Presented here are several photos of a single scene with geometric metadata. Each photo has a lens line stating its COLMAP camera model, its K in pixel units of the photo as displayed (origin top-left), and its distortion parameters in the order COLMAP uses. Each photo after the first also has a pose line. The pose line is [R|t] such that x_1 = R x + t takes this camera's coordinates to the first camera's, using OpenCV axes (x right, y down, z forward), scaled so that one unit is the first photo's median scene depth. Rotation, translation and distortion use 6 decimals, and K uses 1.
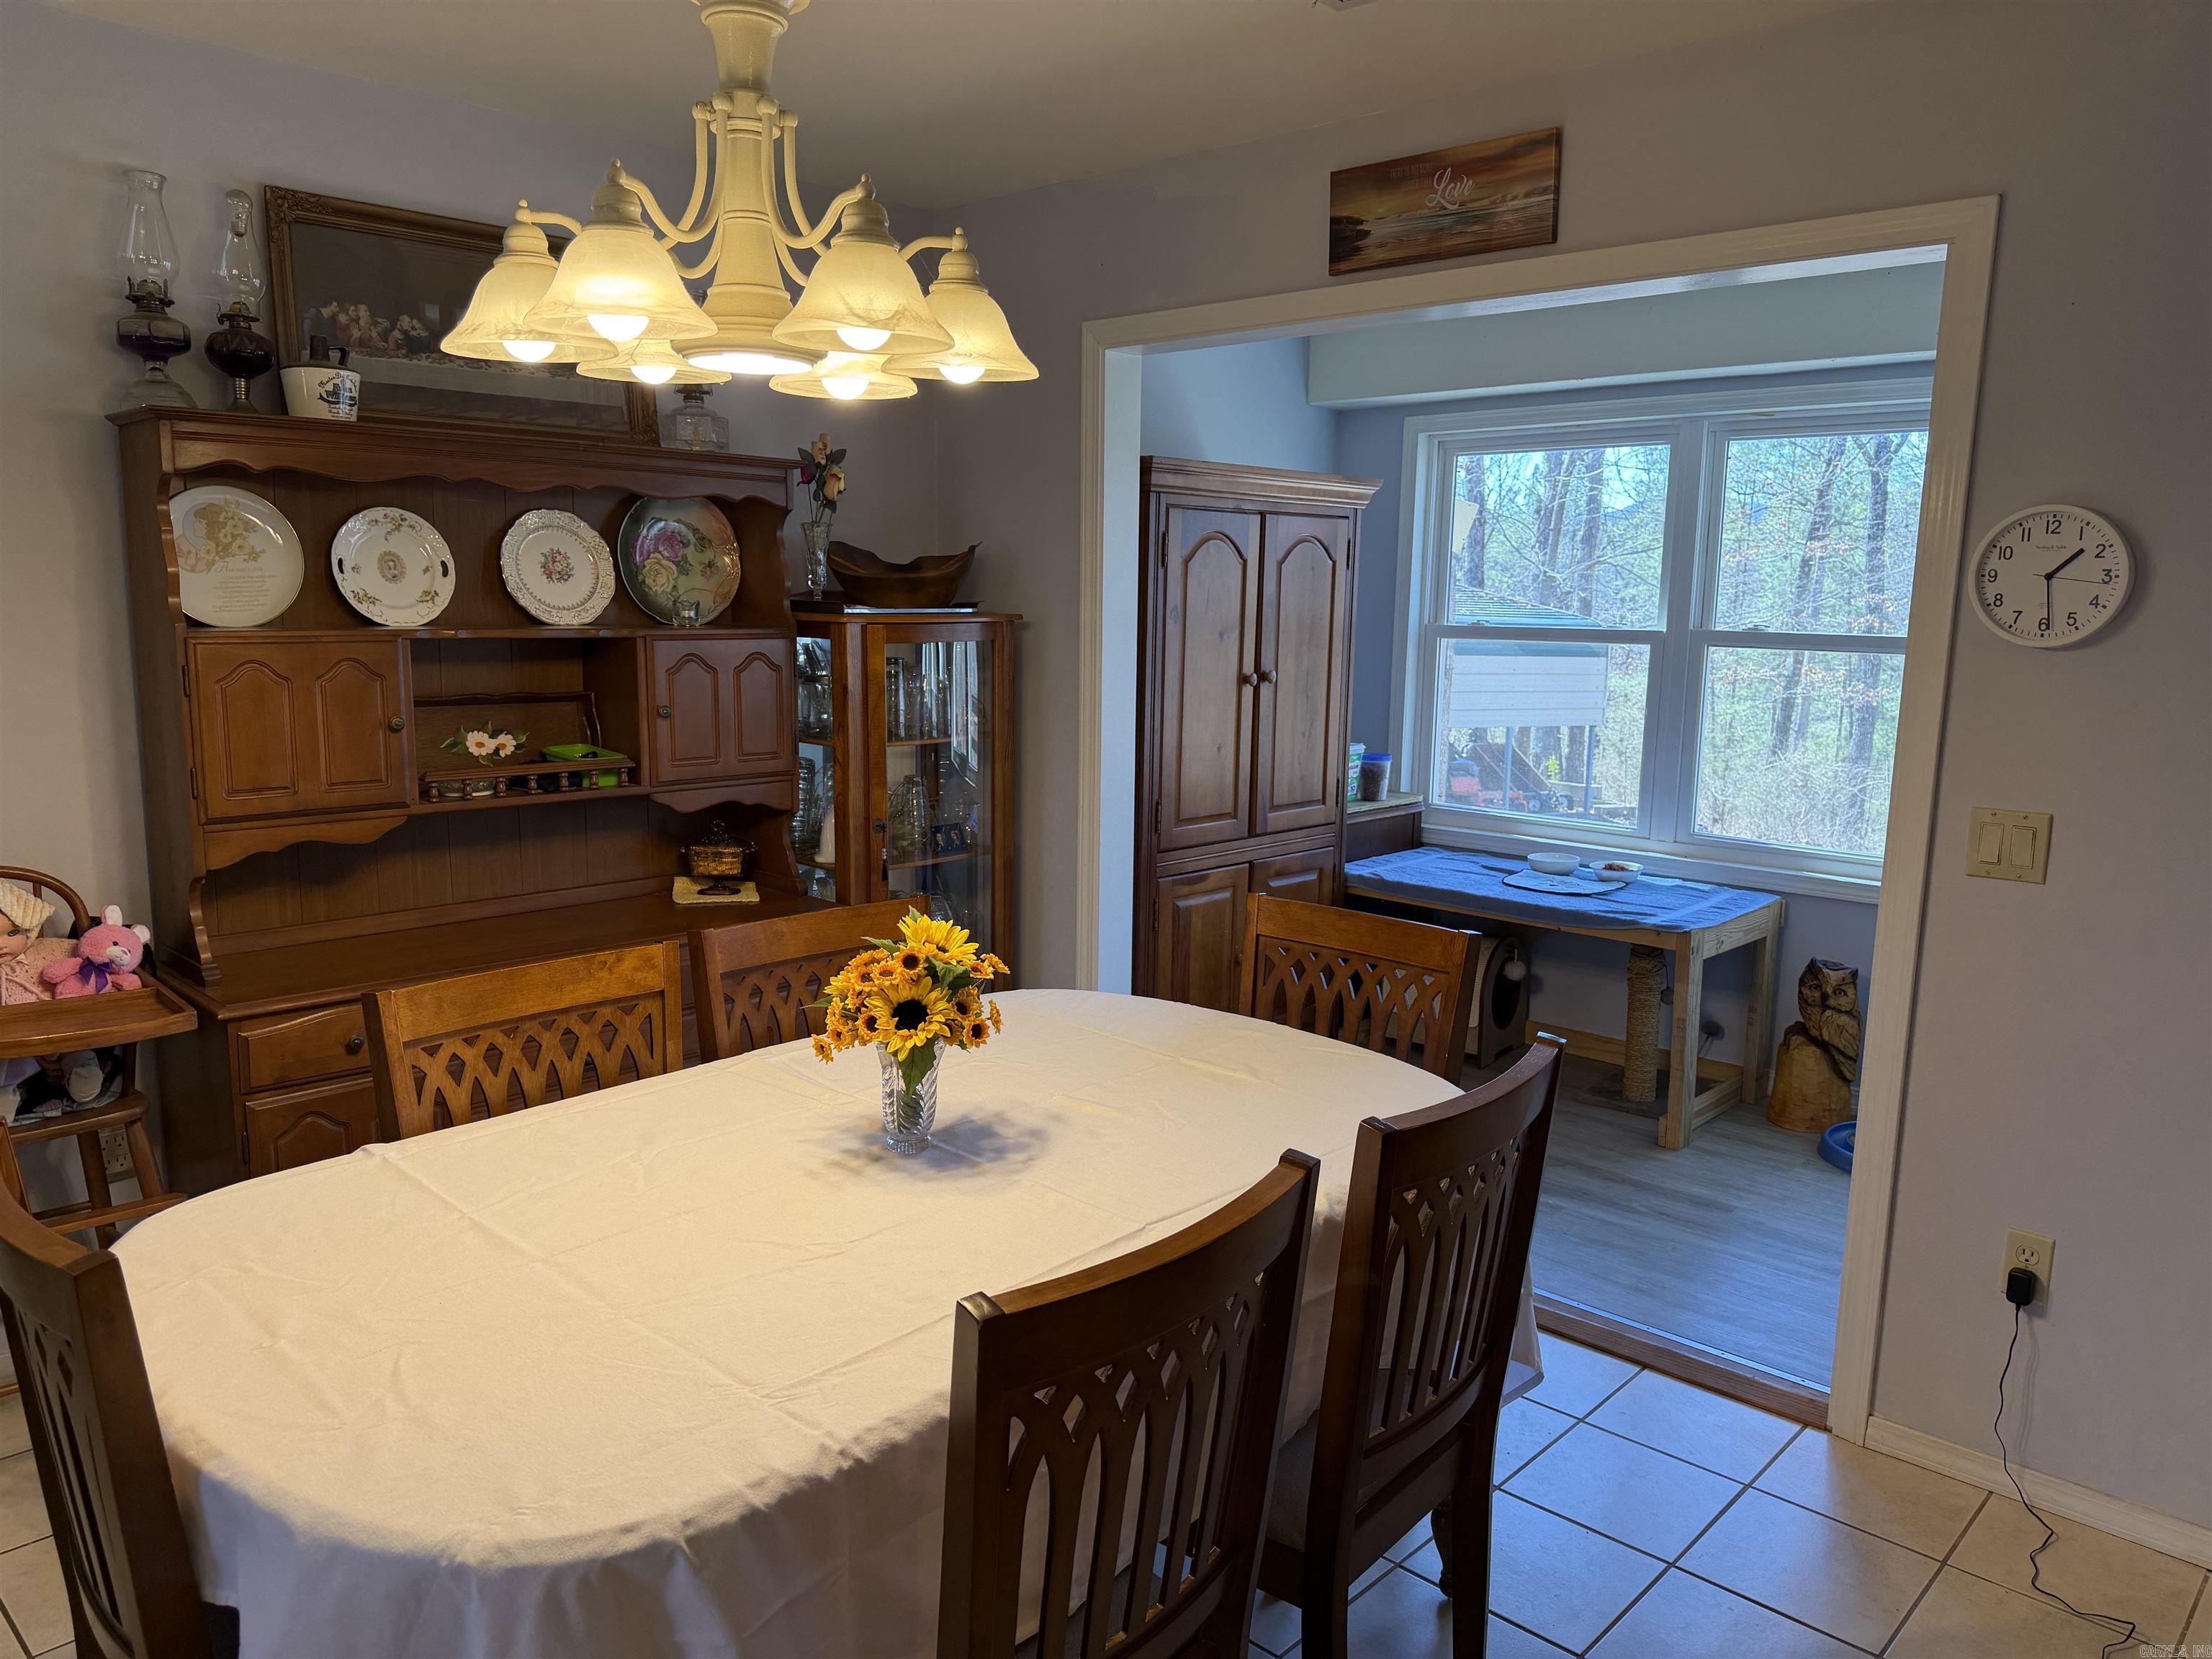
lens RADIAL K [[1580.9, 0, 1106.0], [0, 1580.9, 829.5], [0, 0, 1]] dist [-0.032015, 0.064270]
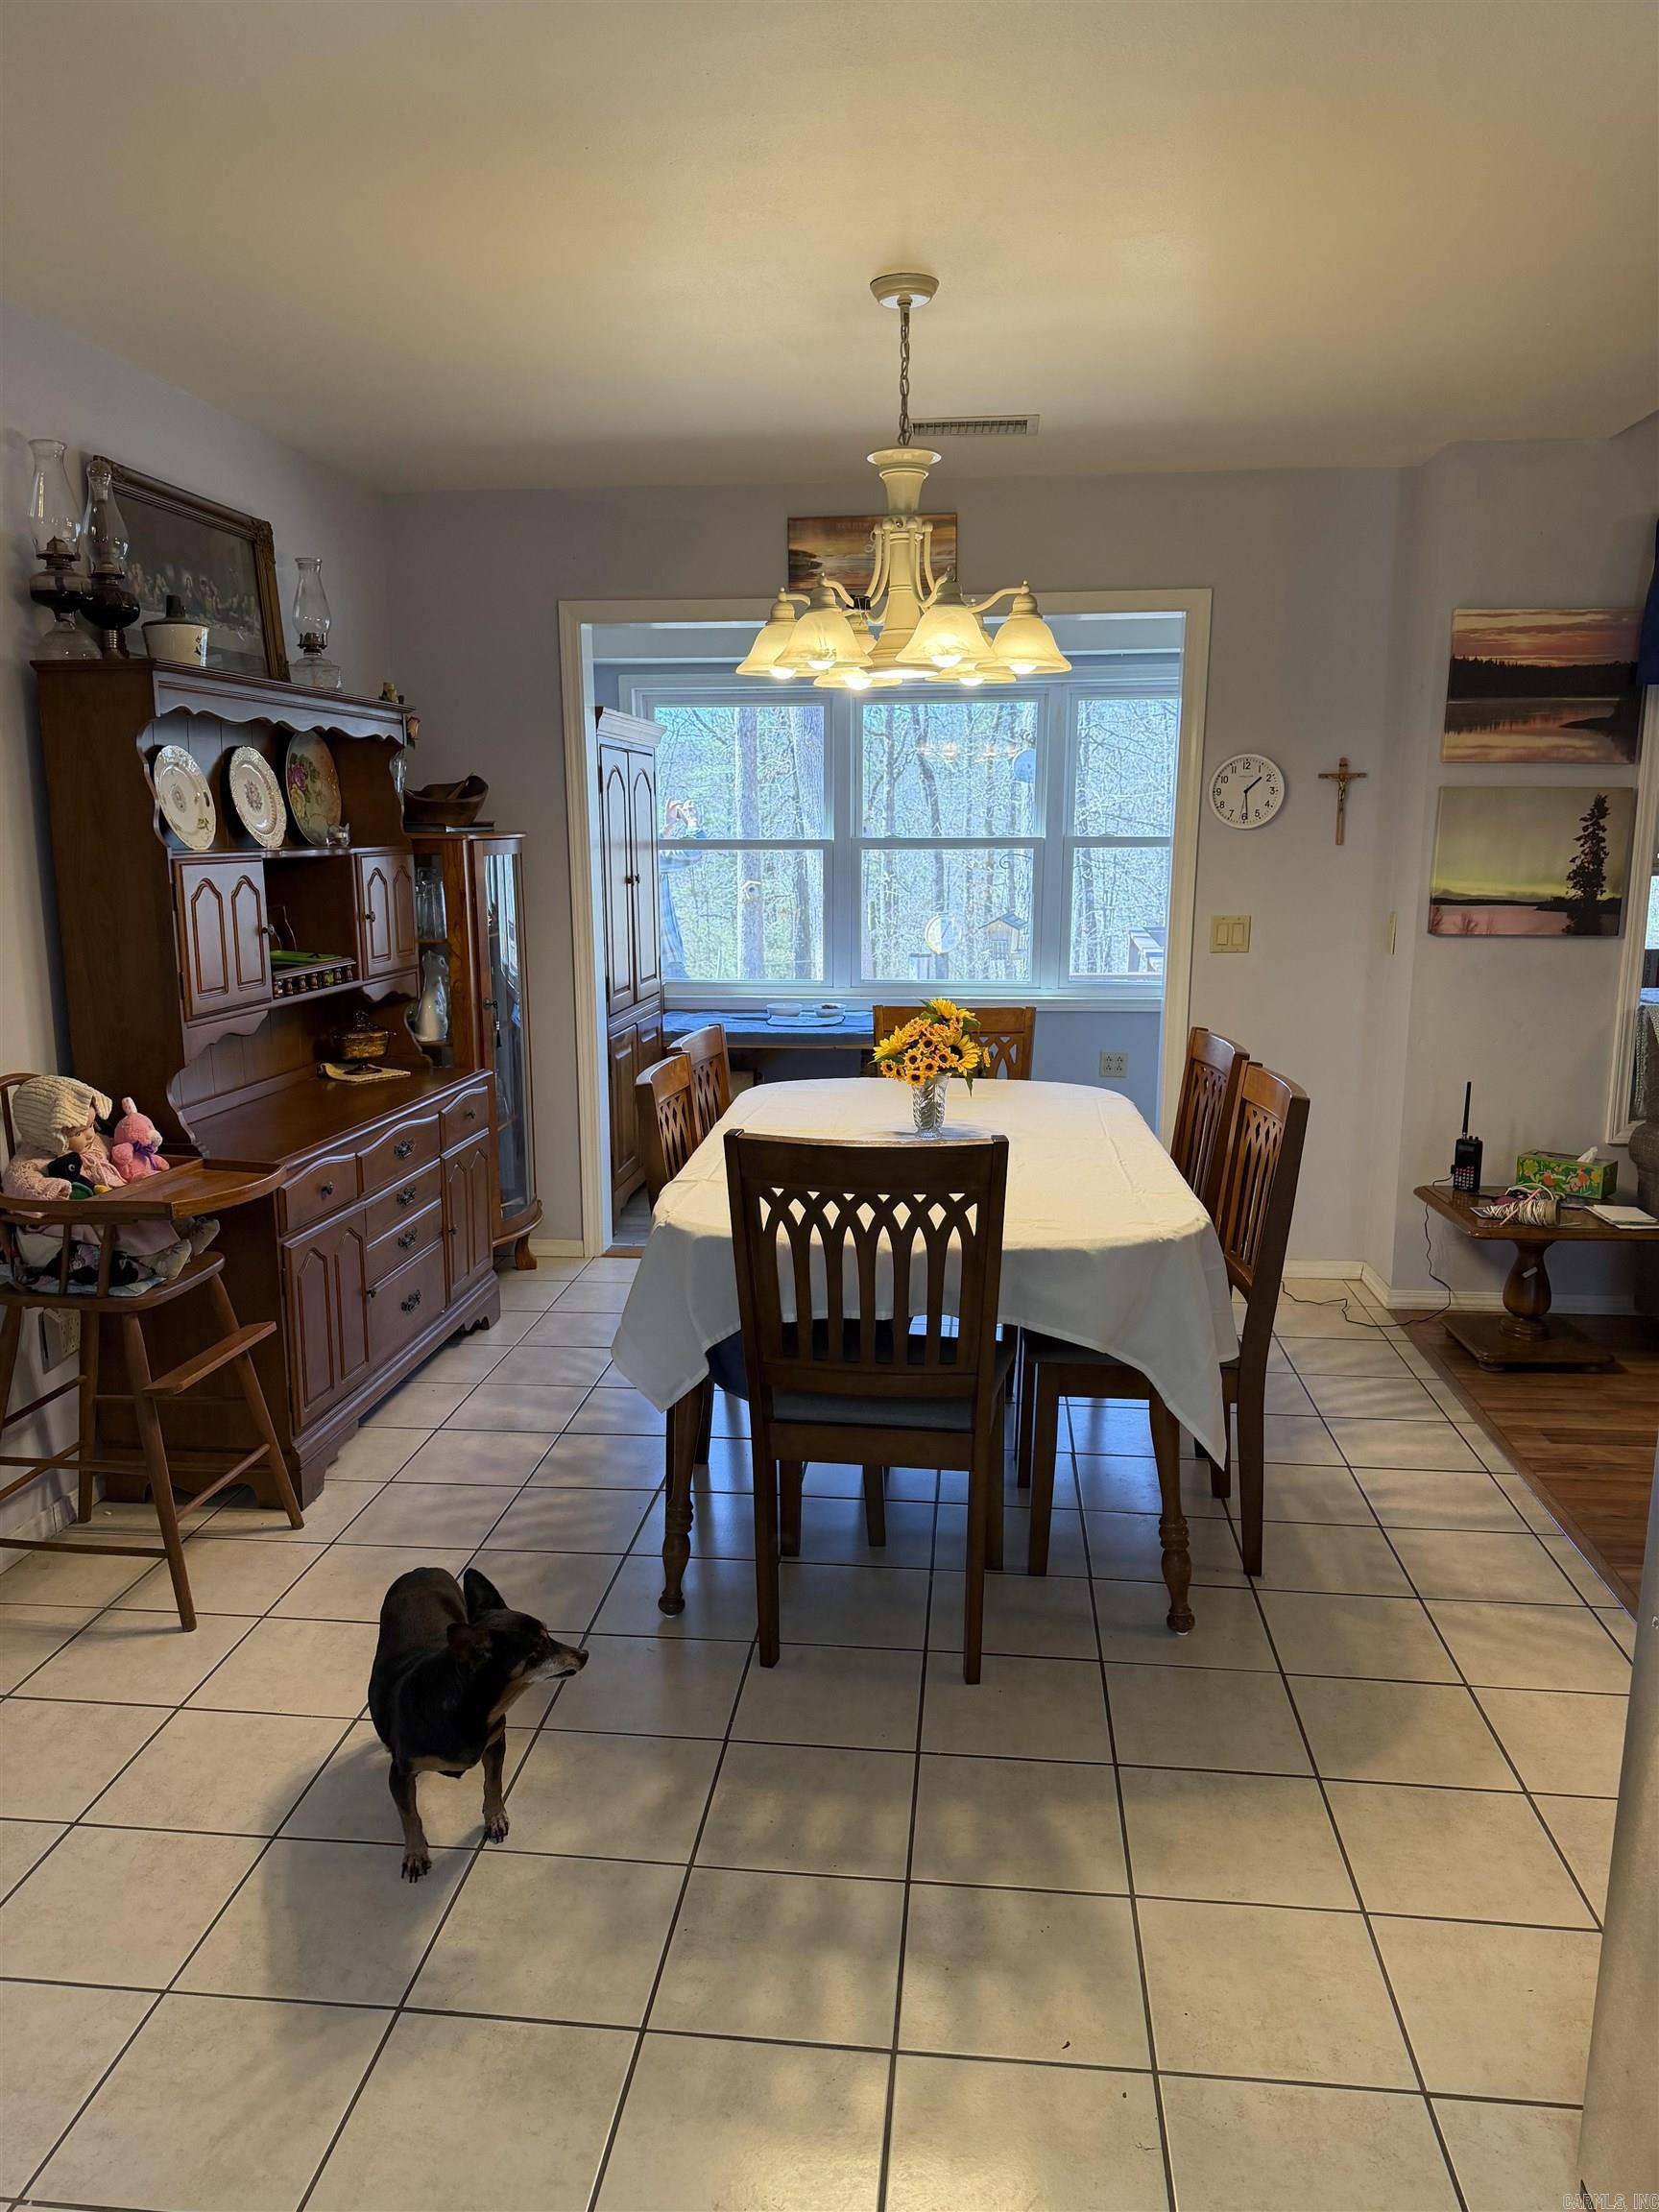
lens RADIAL K [[1567.3, 0, 829.5], [0, 1567.3, 1106.0], [0, 0, 1]] dist [0.056089, -0.042892]
pose [[0.796779, -0.127316, 0.590707, -0.785216], [0.111542, 0.991742, 0.063298, 0.033935], [-0.593887, 0.015454, 0.804400, -0.195101]]
